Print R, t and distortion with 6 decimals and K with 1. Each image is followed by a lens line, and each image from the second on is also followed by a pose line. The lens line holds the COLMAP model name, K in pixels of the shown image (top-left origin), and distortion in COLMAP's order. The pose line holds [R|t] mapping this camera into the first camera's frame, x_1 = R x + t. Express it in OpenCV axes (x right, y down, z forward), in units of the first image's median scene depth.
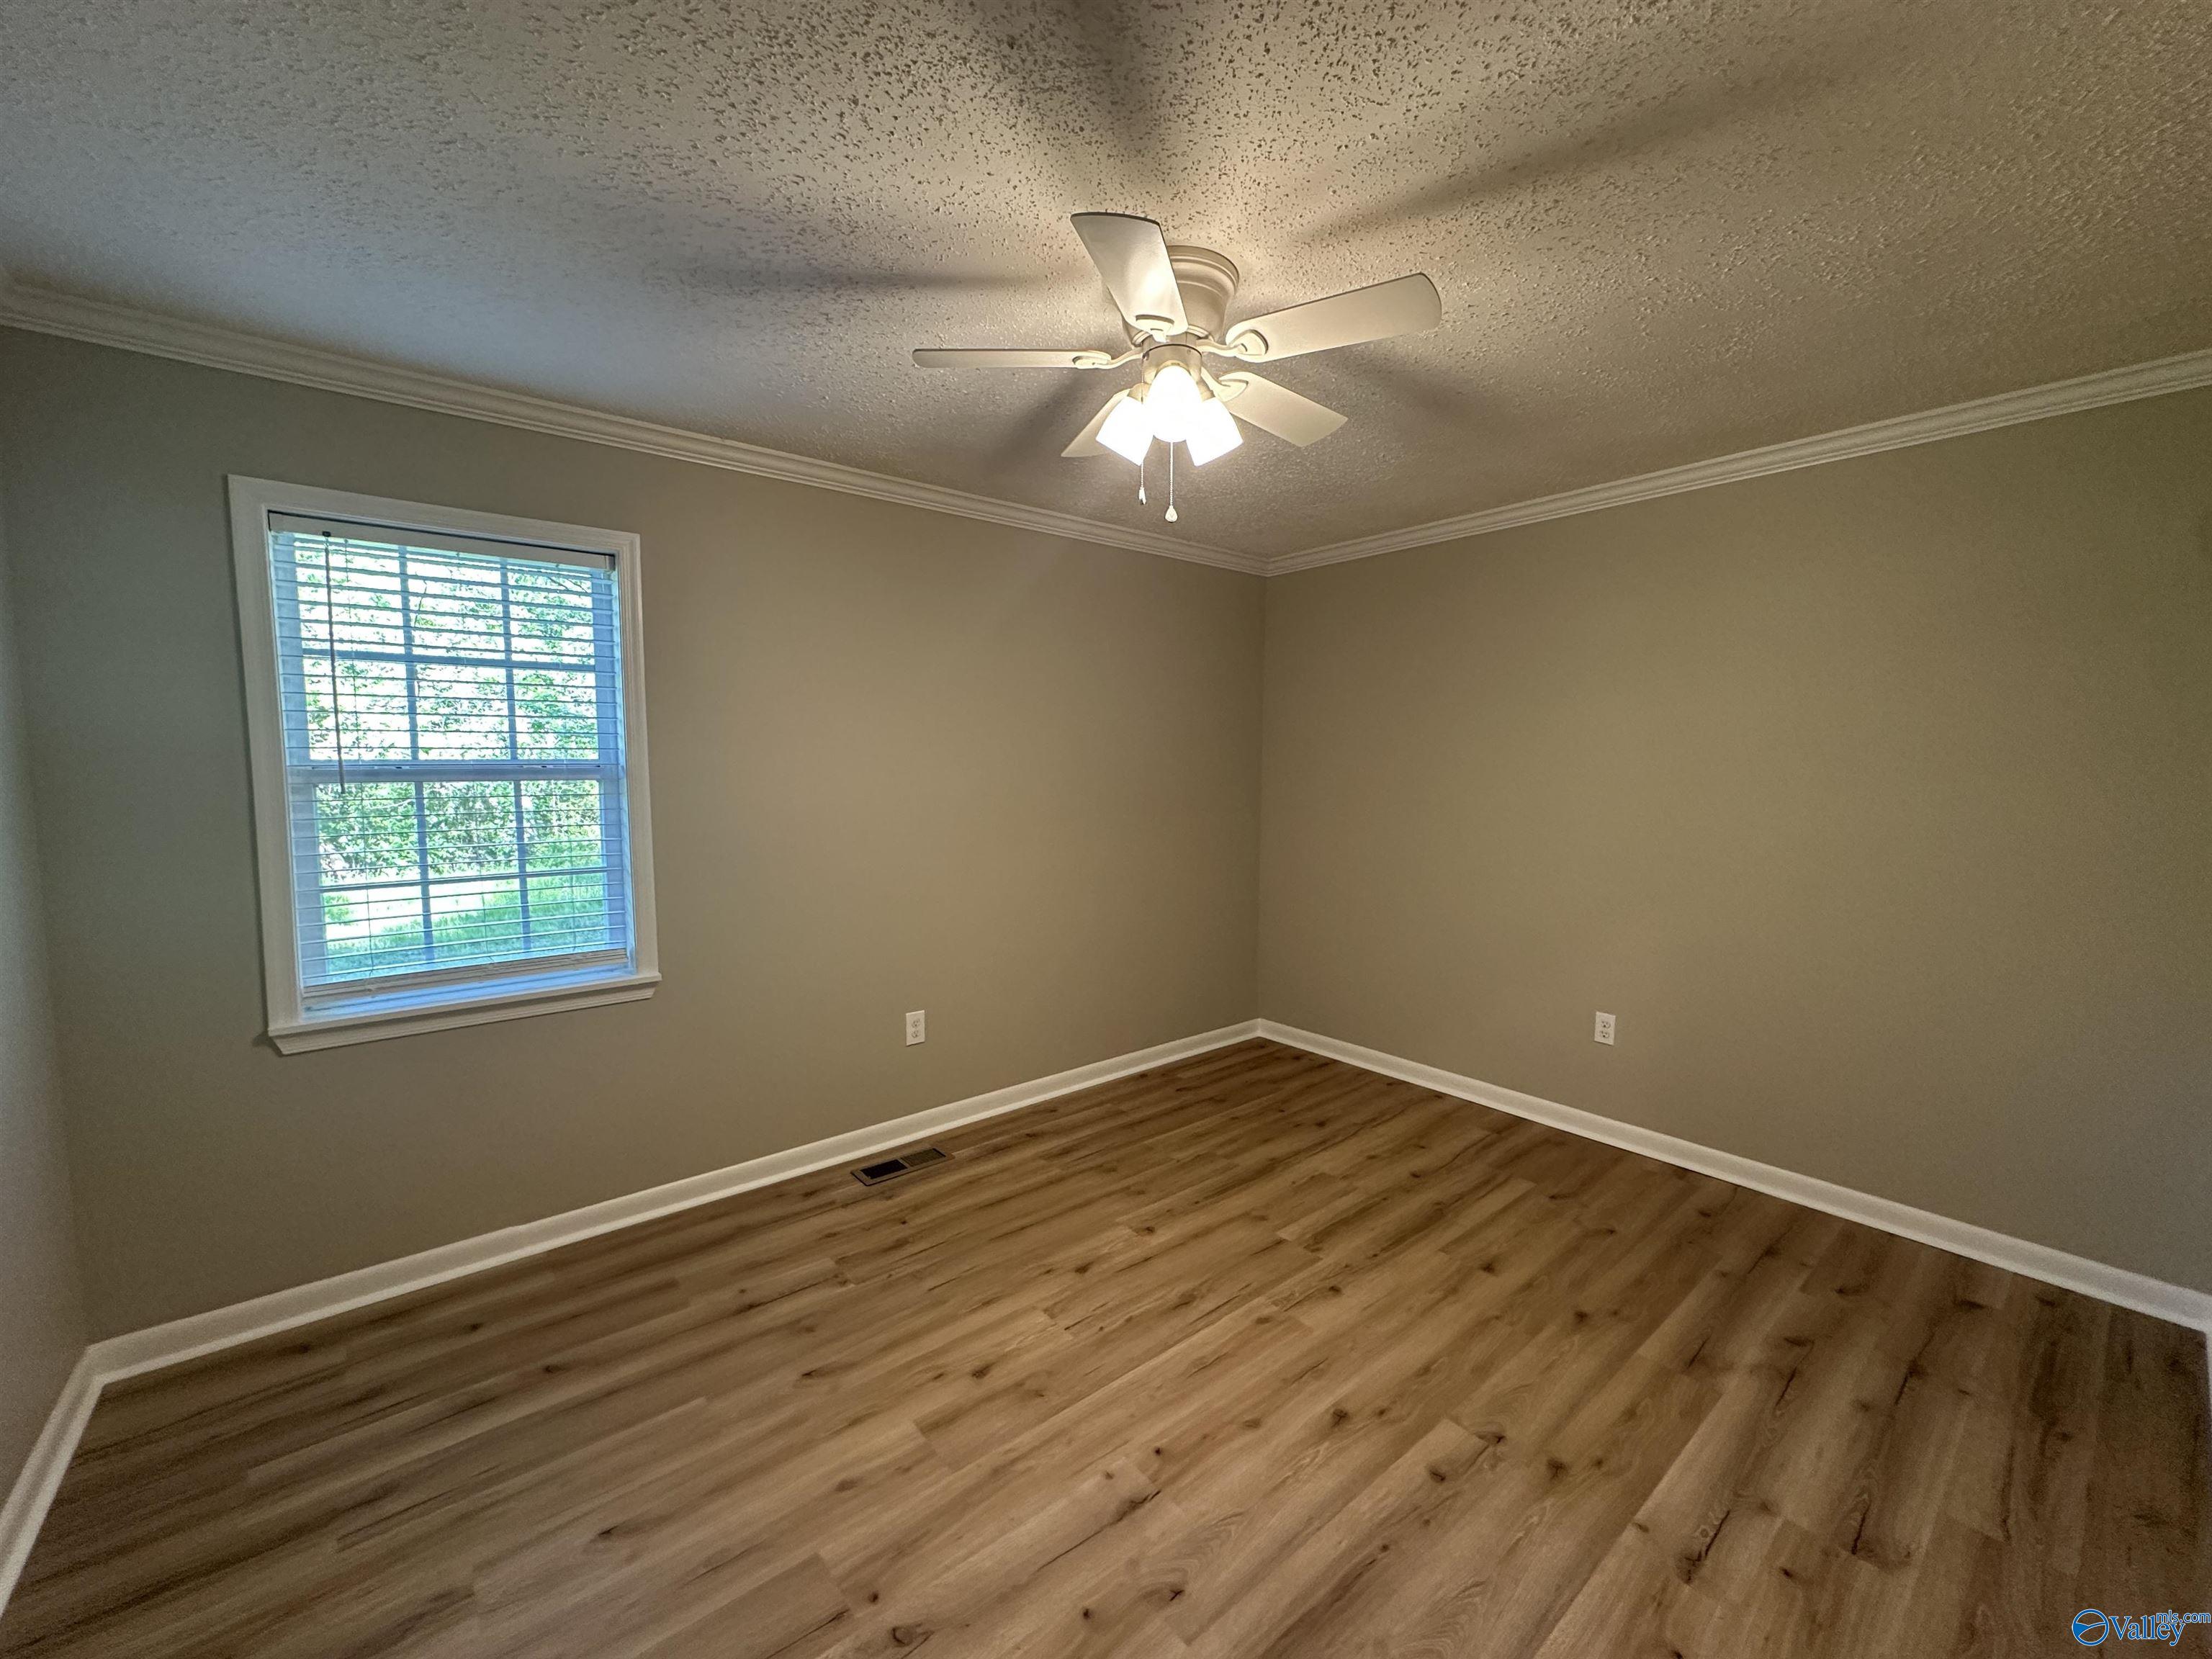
lens RADIAL K [[881.3, 0, 1104.6], [0, 881.3, 830.0], [0, 0, 1]] dist [-0.003616, 0.000104]
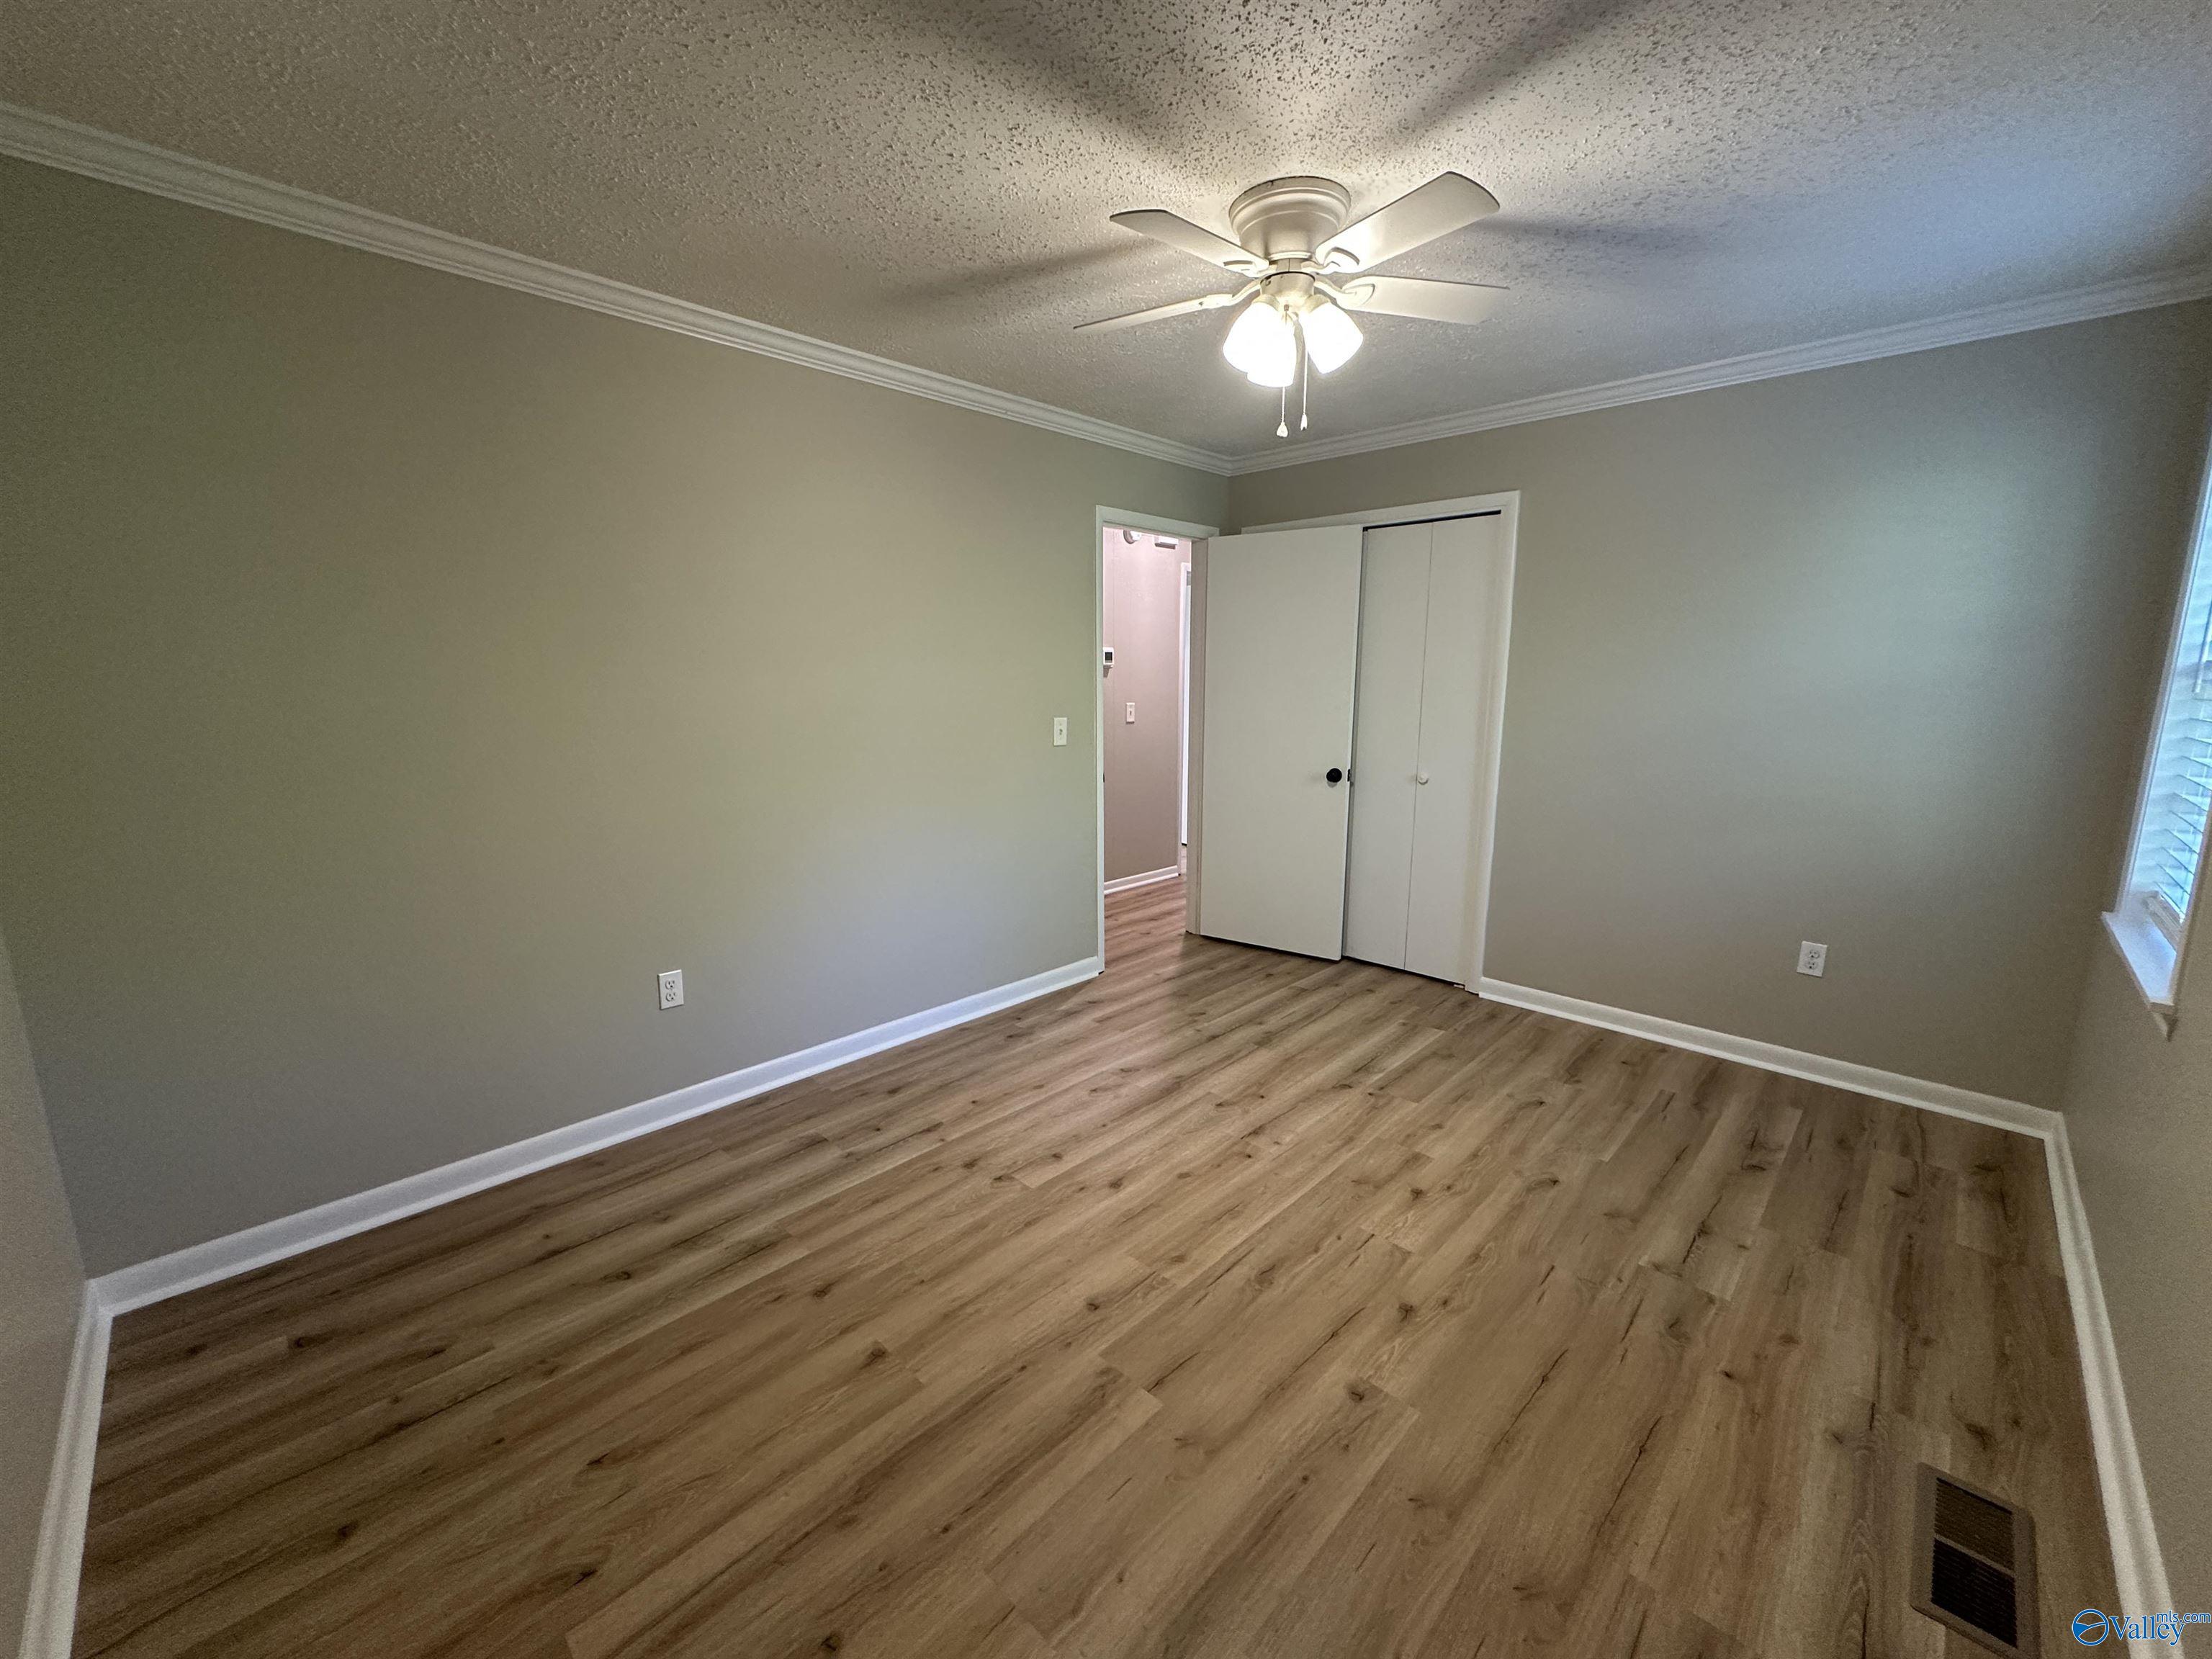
lens RADIAL K [[881.3, 0, 1104.6], [0, 881.3, 830.0], [0, 0, 1]] dist [-0.003616, 0.000104]
pose [[-0.993691, 0.019145, -0.110510, 0.354987], [-0.009568, 0.967260, 0.253608, -0.123200], [0.111747, 0.253065, -0.960974, 1.787154]]
